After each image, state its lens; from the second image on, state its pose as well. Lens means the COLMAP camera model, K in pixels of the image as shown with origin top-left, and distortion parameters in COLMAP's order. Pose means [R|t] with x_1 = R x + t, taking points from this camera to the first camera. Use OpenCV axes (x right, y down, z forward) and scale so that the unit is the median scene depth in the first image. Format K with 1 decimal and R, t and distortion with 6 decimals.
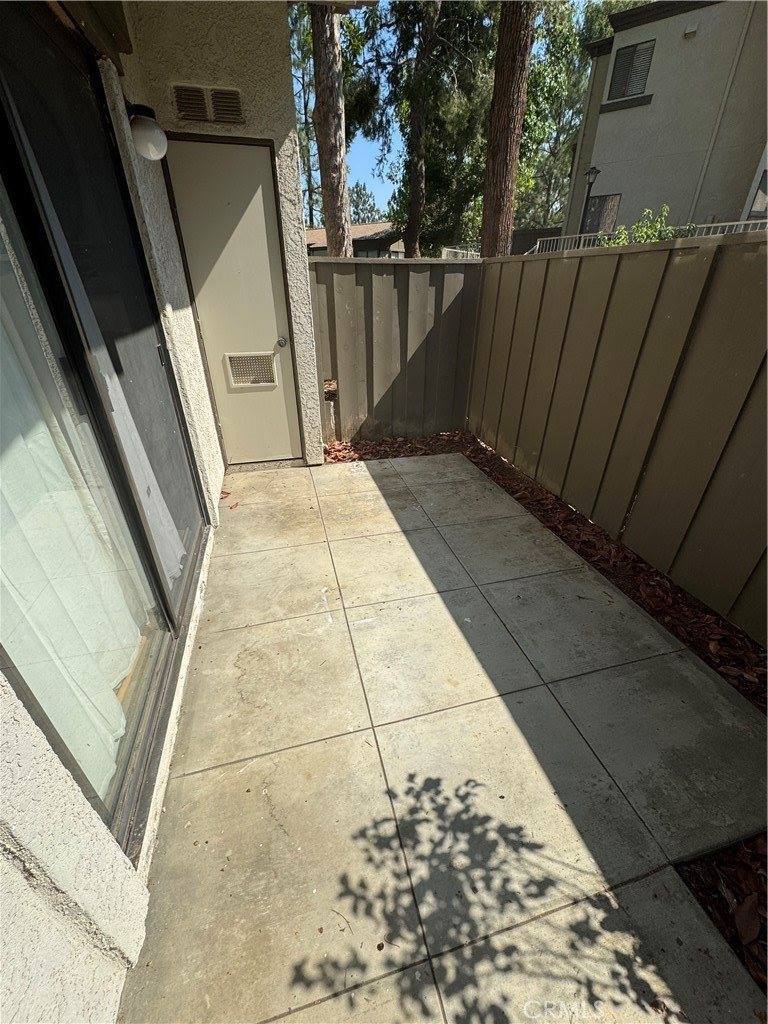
lens RADIAL K [[408.7, 0, 386.2], [0, 408.7, 507.4], [0, 0, 1]] dist [-0.001699, -0.000185]
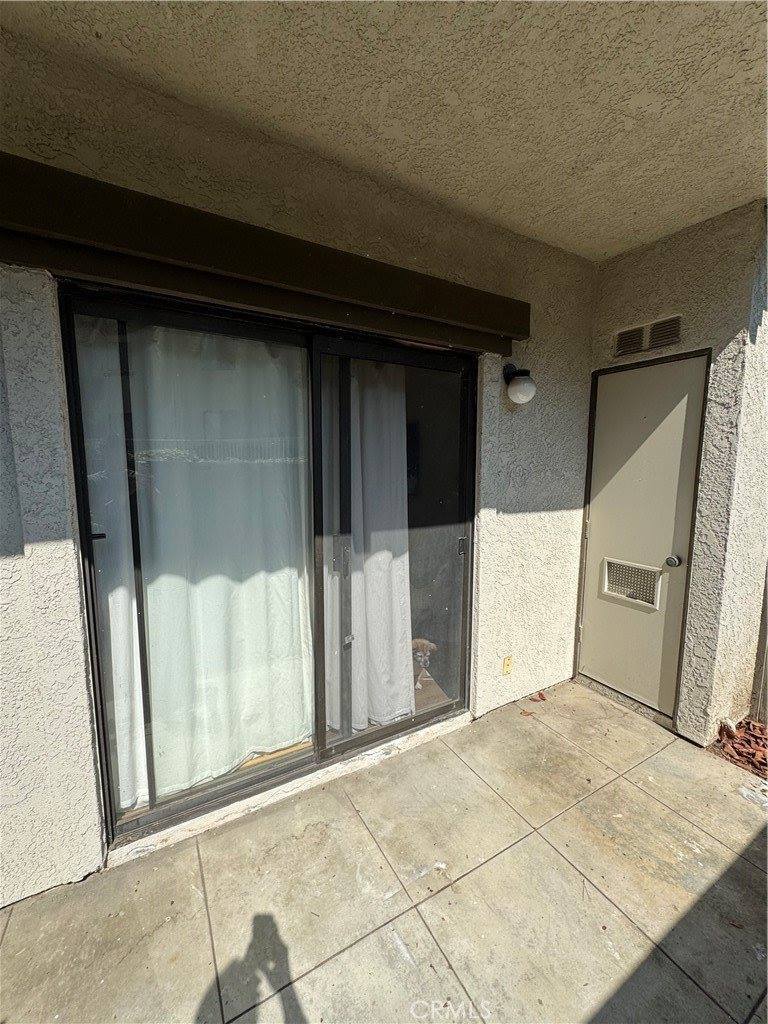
lens RADIAL K [[408.7, 0, 386.2], [0, 408.7, 507.4], [0, 0, 1]] dist [-0.001699, -0.000185]
pose [[0.267933, 0.104811, -0.957720, 0.365983], [-0.470272, 0.881825, -0.035059, -0.237268], [0.840866, 0.459782, 0.285559, 0.312824]]
